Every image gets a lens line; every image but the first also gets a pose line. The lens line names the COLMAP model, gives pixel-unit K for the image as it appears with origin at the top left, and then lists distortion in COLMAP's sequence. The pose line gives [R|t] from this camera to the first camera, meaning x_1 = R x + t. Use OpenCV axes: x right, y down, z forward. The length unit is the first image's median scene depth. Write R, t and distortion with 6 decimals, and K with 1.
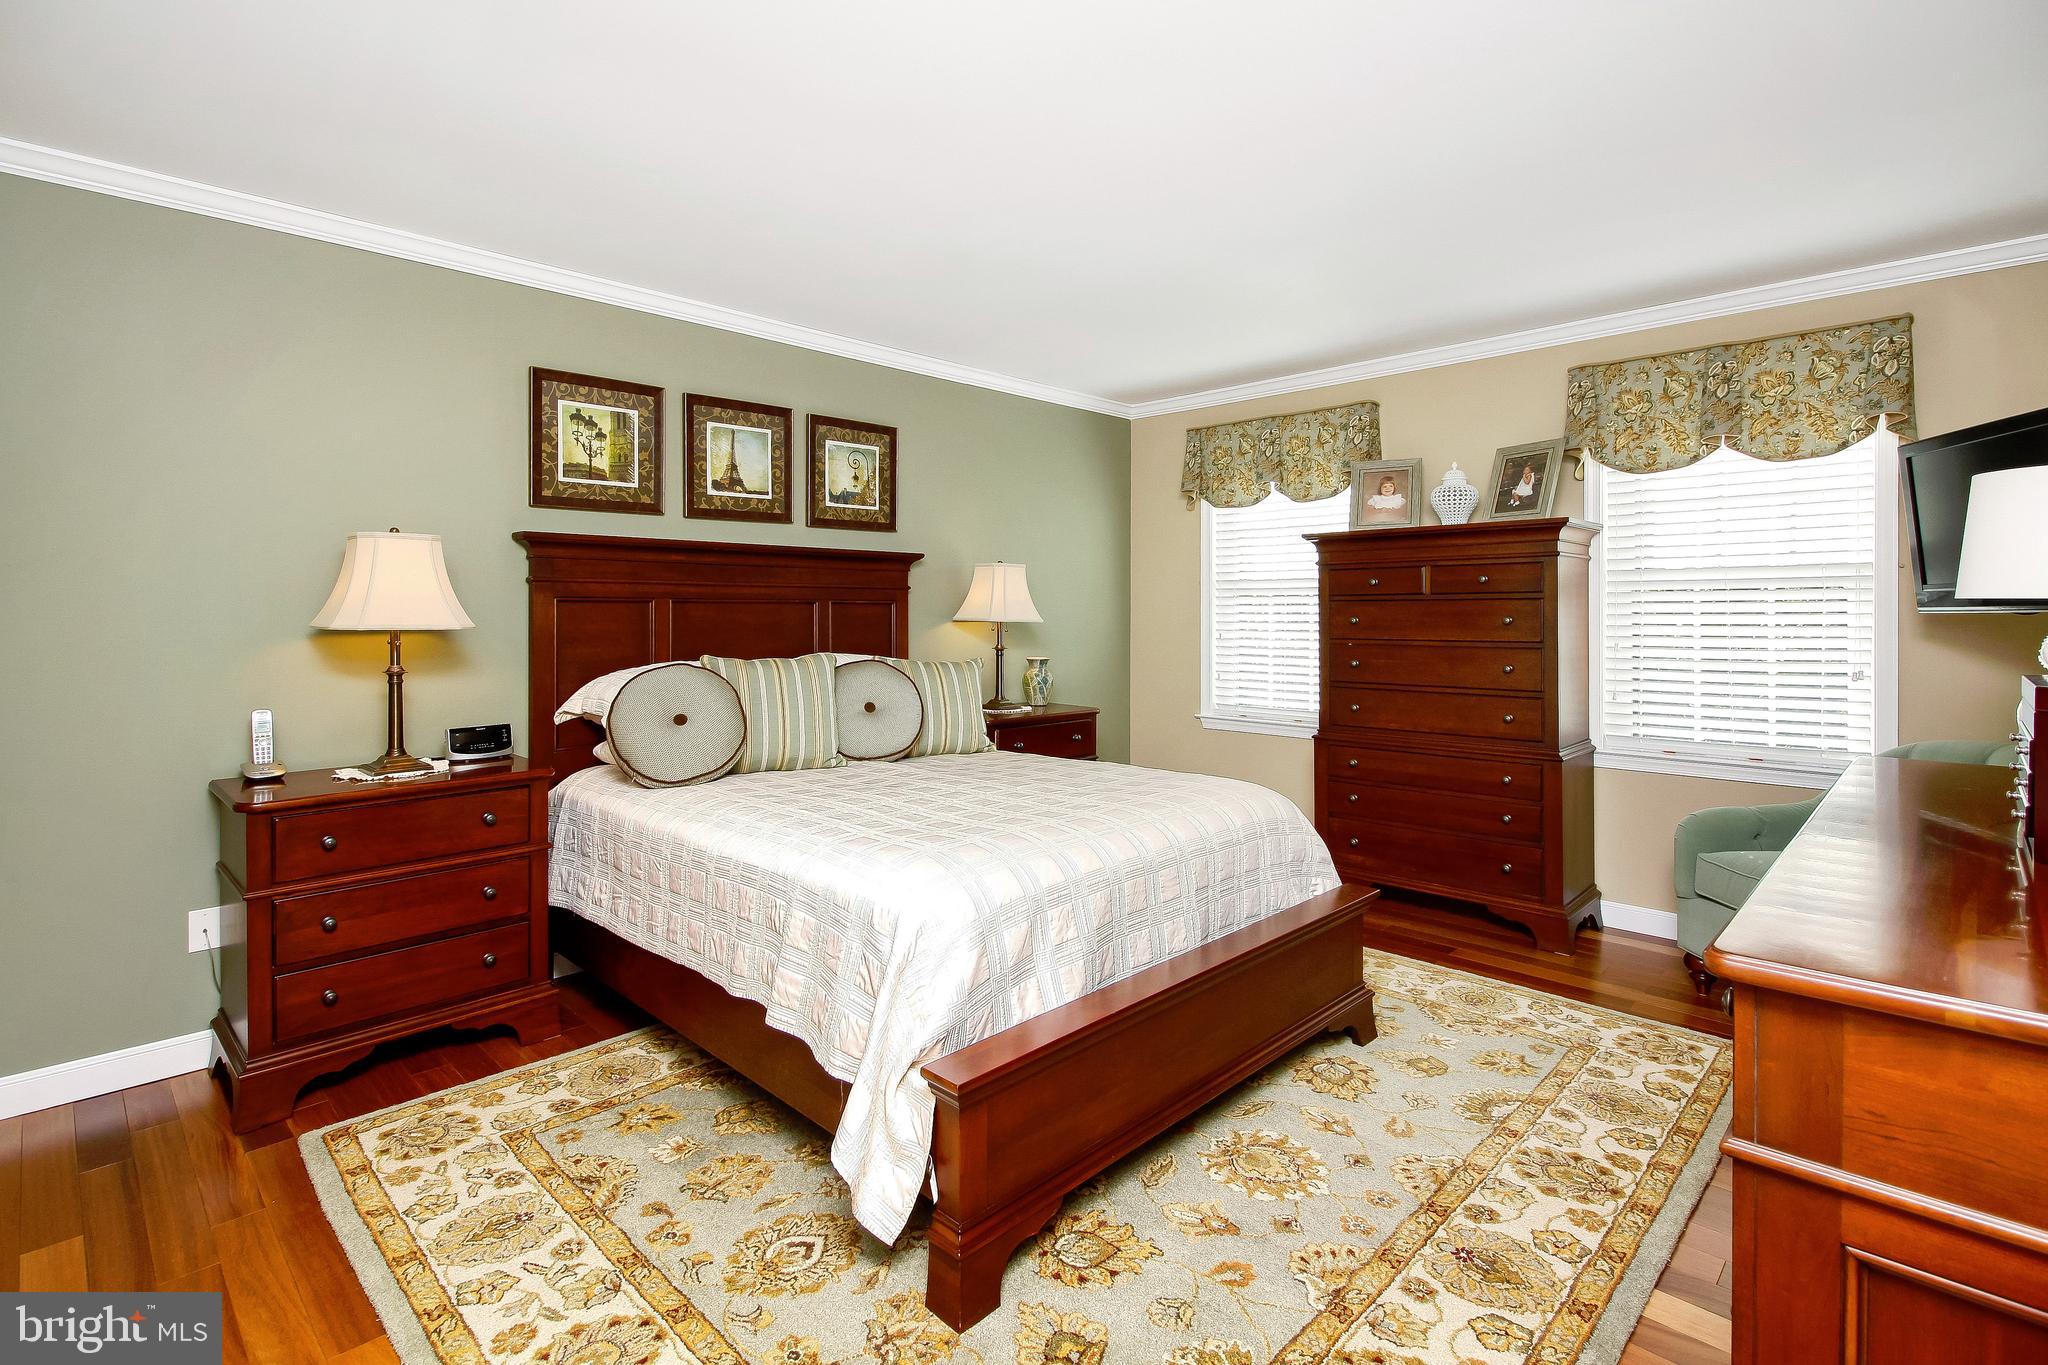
lens RADIAL K [[963.9, 0, 1004.4], [0, 963.9, 612.4], [0, 0, 1]] dist [0.005695, -0.001192]
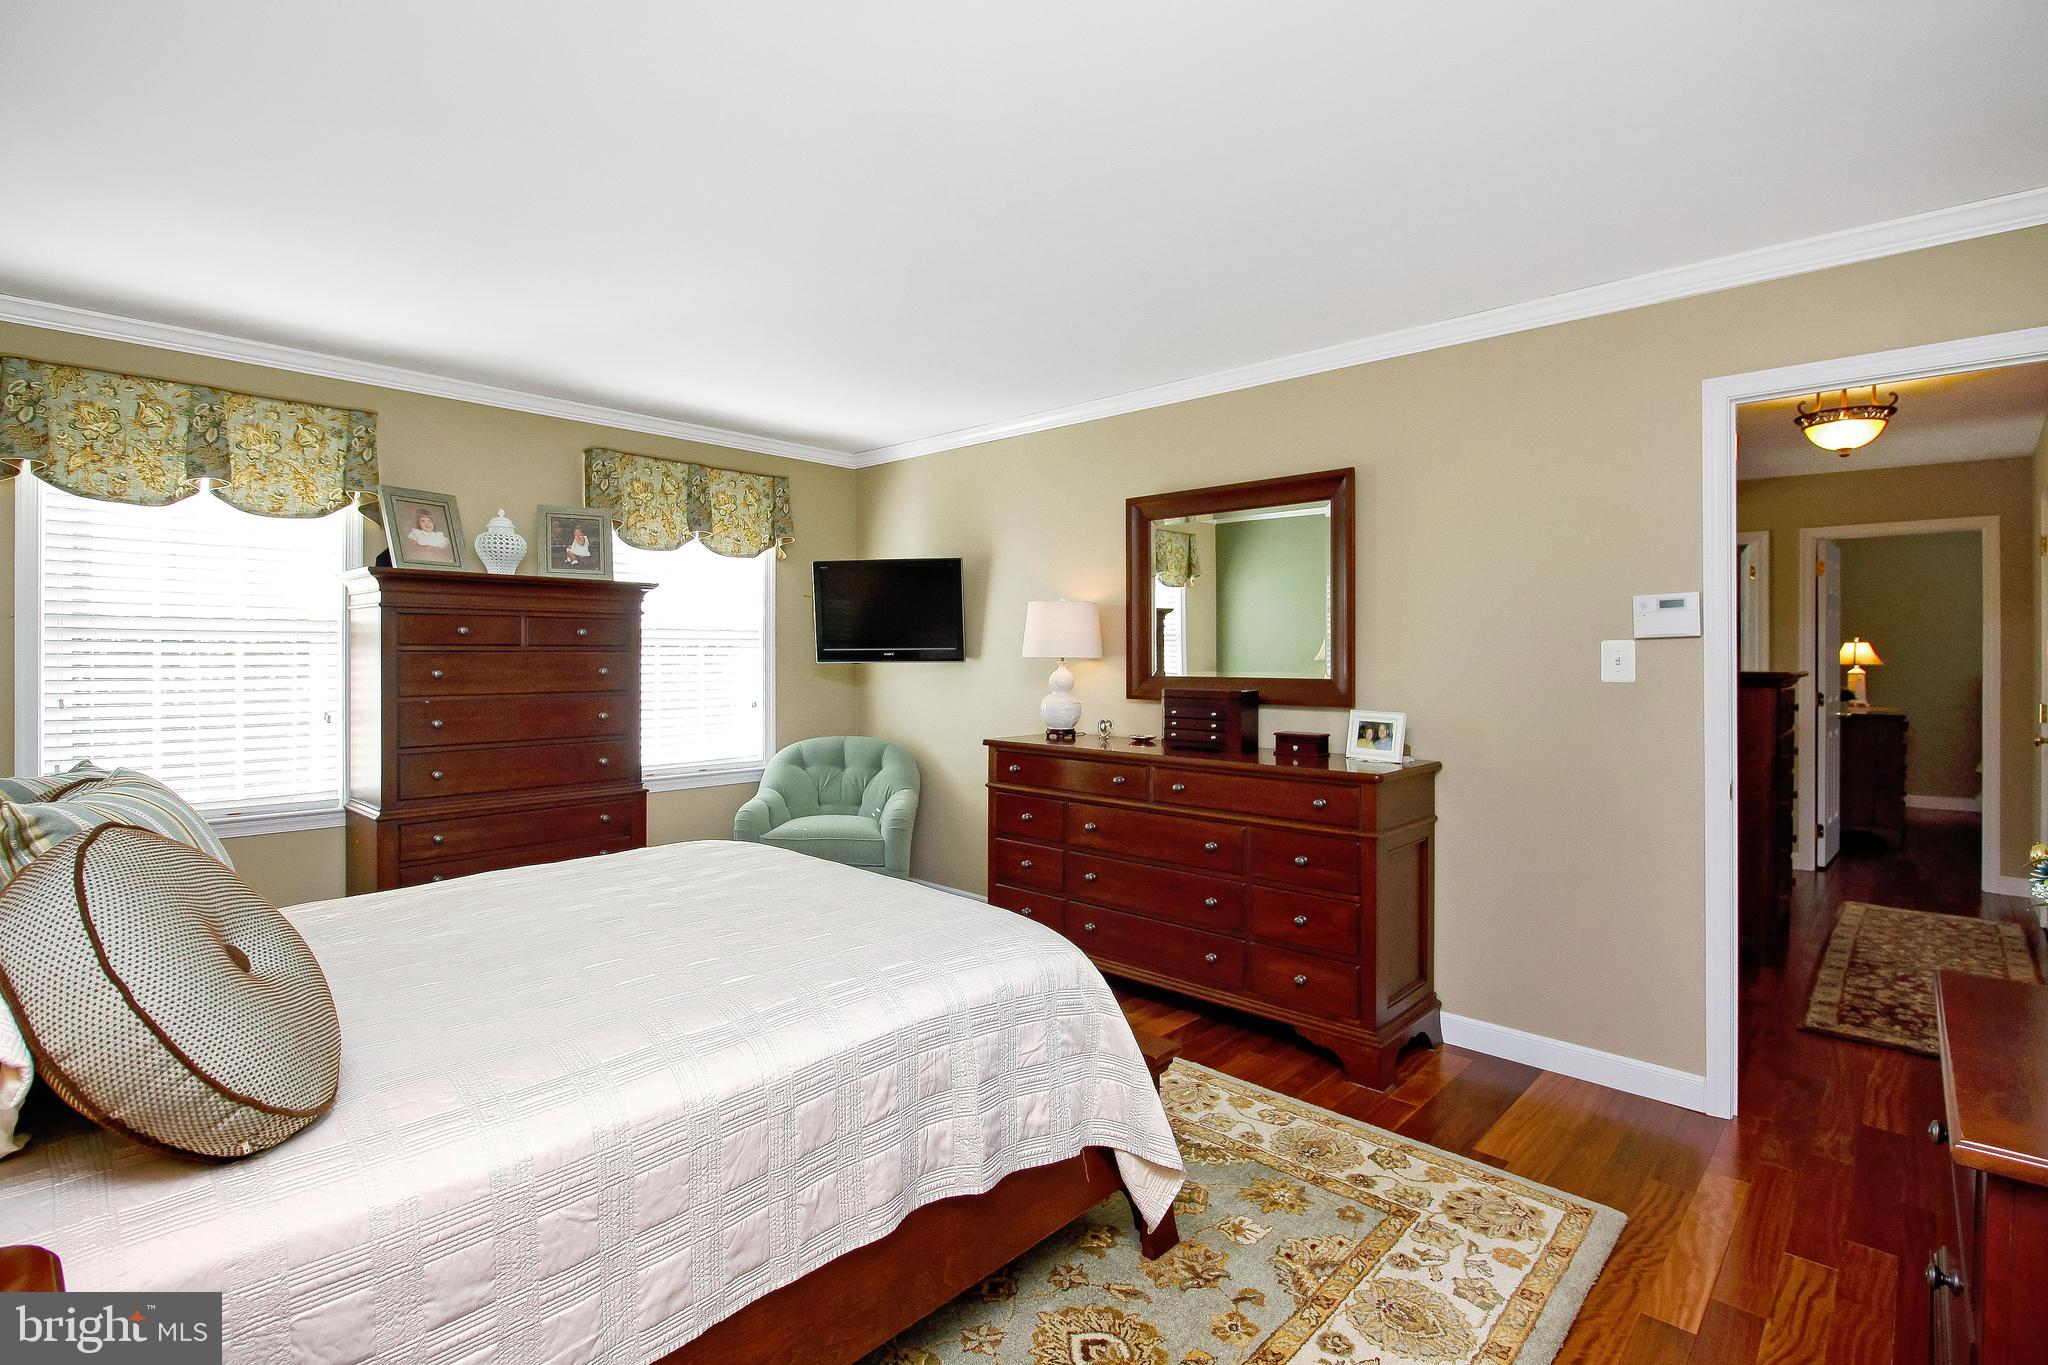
lens RADIAL K [[963.9, 0, 1022.8], [0, 963.9, 667.6], [0, 0, 1]] dist [0.005695, -0.001192]
pose [[-0.040450, -0.008103, 0.999149, -0.504387], [0.006633, 0.999943, 0.008378, -0.001165], [-0.999160, 0.006966, -0.040394, 0.493490]]
